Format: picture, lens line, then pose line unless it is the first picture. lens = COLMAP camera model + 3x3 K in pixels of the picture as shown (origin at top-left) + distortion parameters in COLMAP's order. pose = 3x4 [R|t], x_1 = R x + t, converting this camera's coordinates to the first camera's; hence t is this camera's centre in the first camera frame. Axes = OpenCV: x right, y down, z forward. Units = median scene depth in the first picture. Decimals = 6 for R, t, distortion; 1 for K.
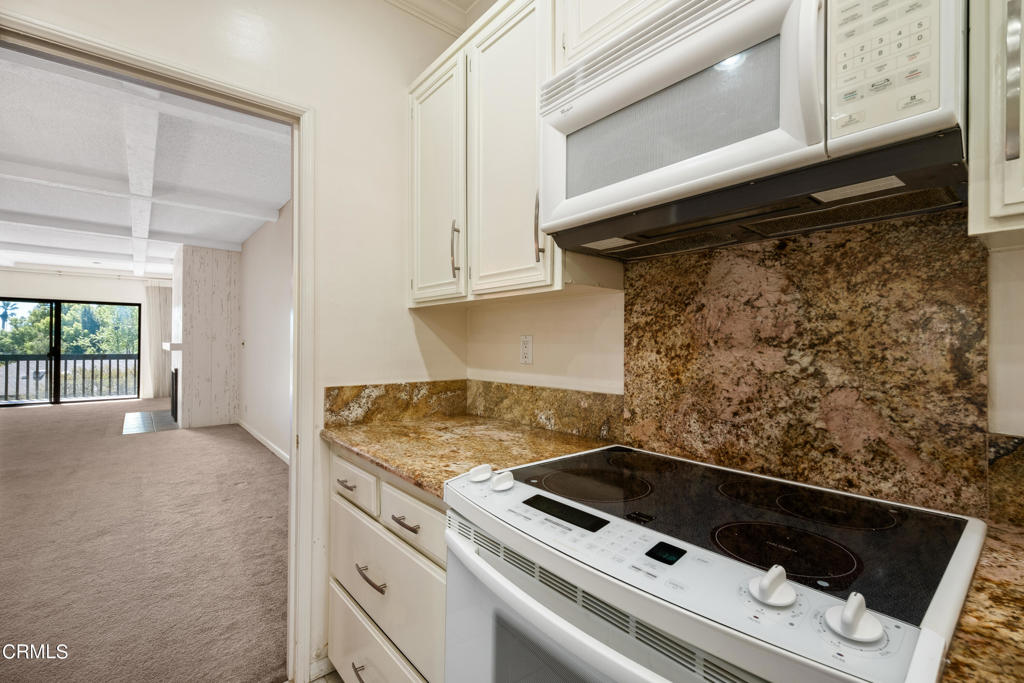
lens RADIAL K [[448.3, 0, 508.8], [0, 448.3, 345.6], [0, 0, 1]] dist [-0.001719, -0.000705]
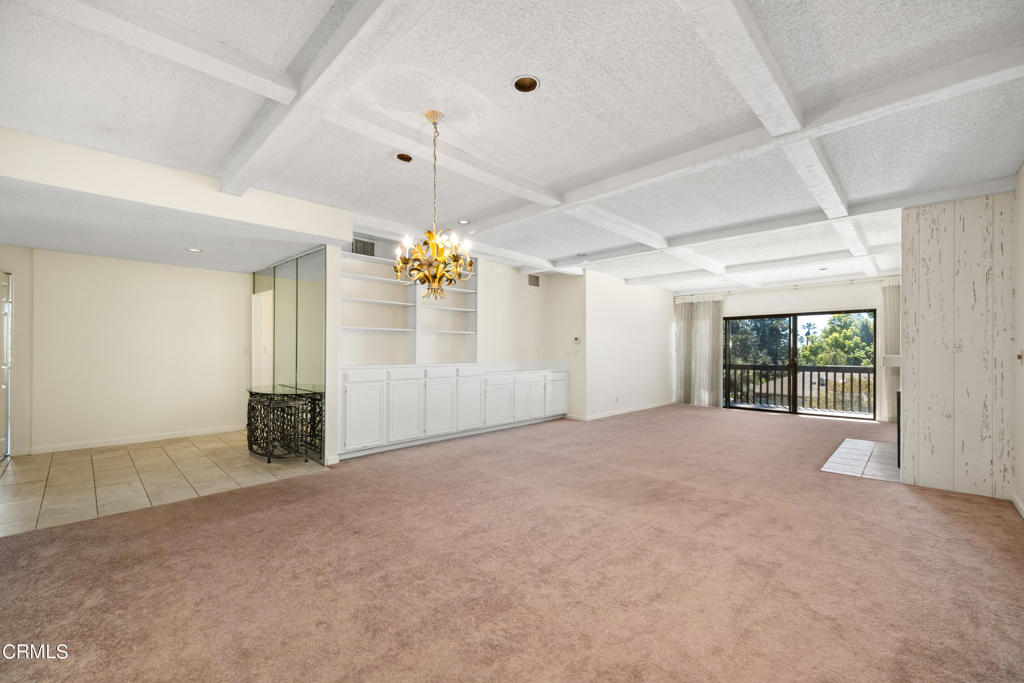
lens RADIAL K [[416.6, 0, 509.0], [0, 416.6, 353.6], [0, 0, 1]] dist [-0.001251, -0.000197]
pose [[0.100729, -0.005654, -0.994898, -0.114483], [-0.002072, 0.999980, -0.005893, -0.002758], [0.994912, 0.002655, 0.100716, 0.242277]]
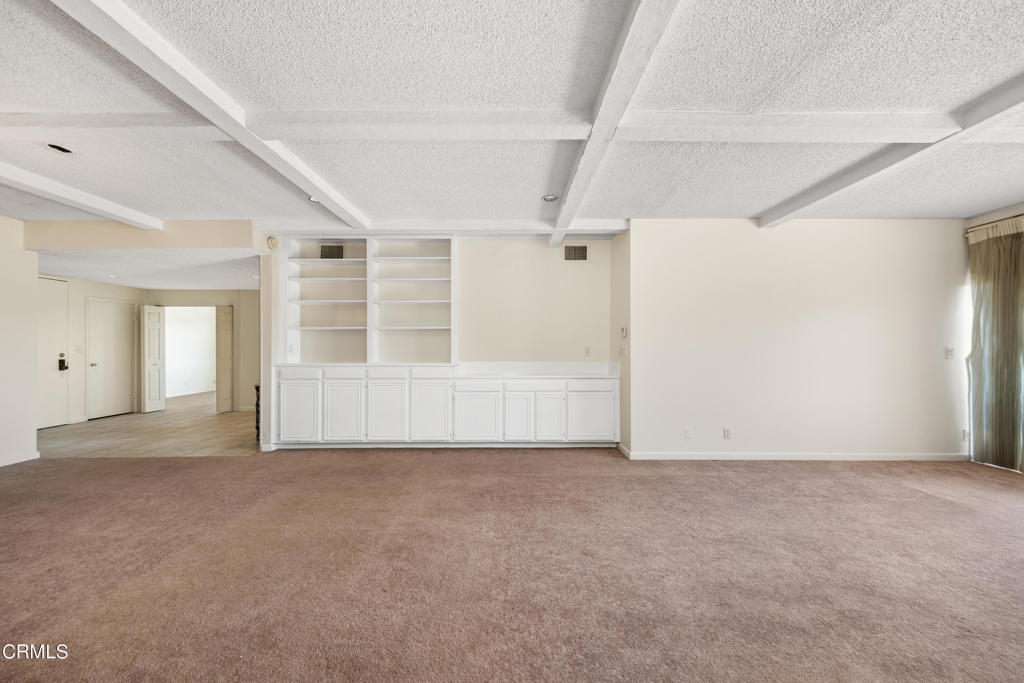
lens RADIAL K [[382.3, 0, 511.7], [0, 382.3, 349.1], [0, 0, 1]] dist [0.000350, -0.000028]
pose [[-0.642914, -0.005626, -0.765918, -0.441325], [-0.005041, 0.999982, -0.003114, -0.009593], [0.765922, 0.001859, -0.642931, 0.651399]]
